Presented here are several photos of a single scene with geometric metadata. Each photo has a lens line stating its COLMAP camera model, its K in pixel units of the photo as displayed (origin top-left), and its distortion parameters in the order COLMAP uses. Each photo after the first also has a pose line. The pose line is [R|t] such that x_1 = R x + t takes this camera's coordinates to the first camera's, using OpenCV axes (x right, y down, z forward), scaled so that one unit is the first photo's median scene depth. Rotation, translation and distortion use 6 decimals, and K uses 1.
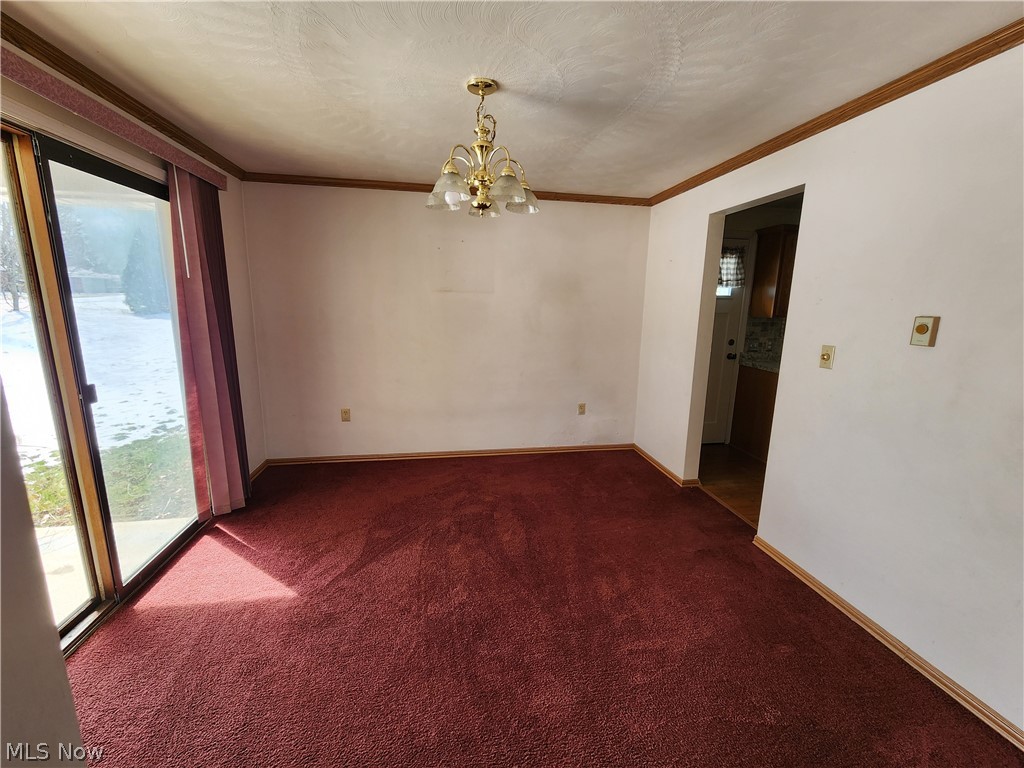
lens RADIAL K [[421.6, 0, 512.0], [0, 421.6, 384.0], [0, 0, 1]] dist [-0.001753, -0.000130]
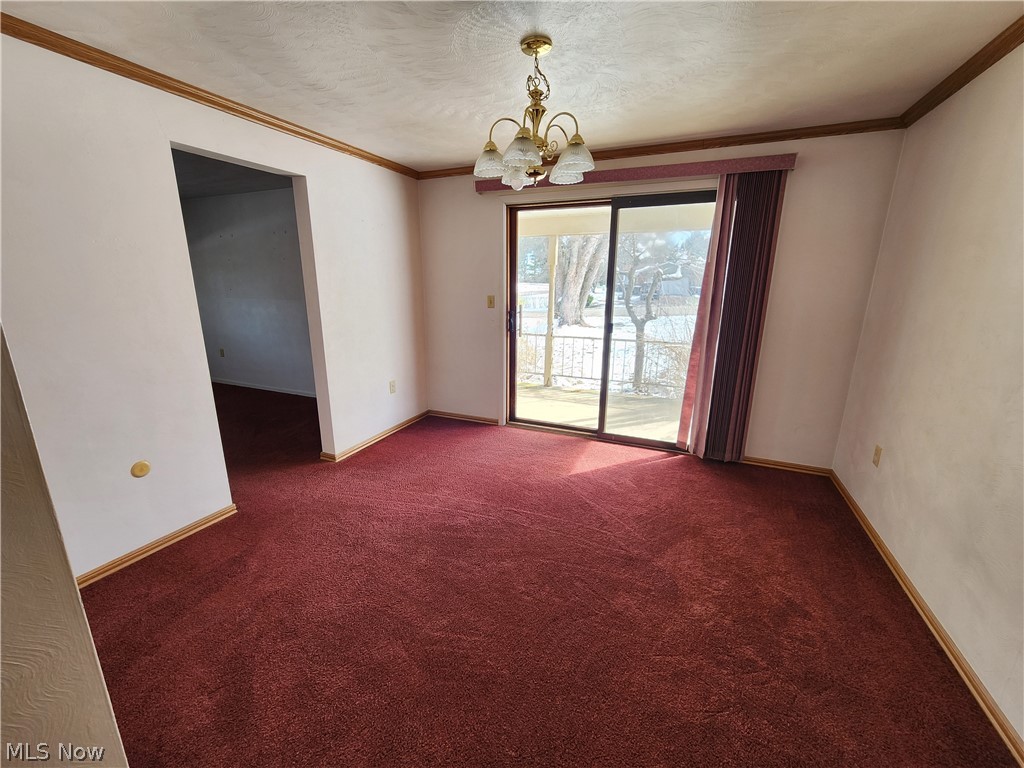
lens RADIAL K [[421.6, 0, 512.0], [0, 421.6, 384.0], [0, 0, 1]] dist [-0.001753, -0.000130]
pose [[-0.548095, 0.181214, -0.816550, 0.437506], [-0.179232, 0.928125, 0.326282, -0.144013], [0.816987, 0.325185, -0.476222, 0.812619]]
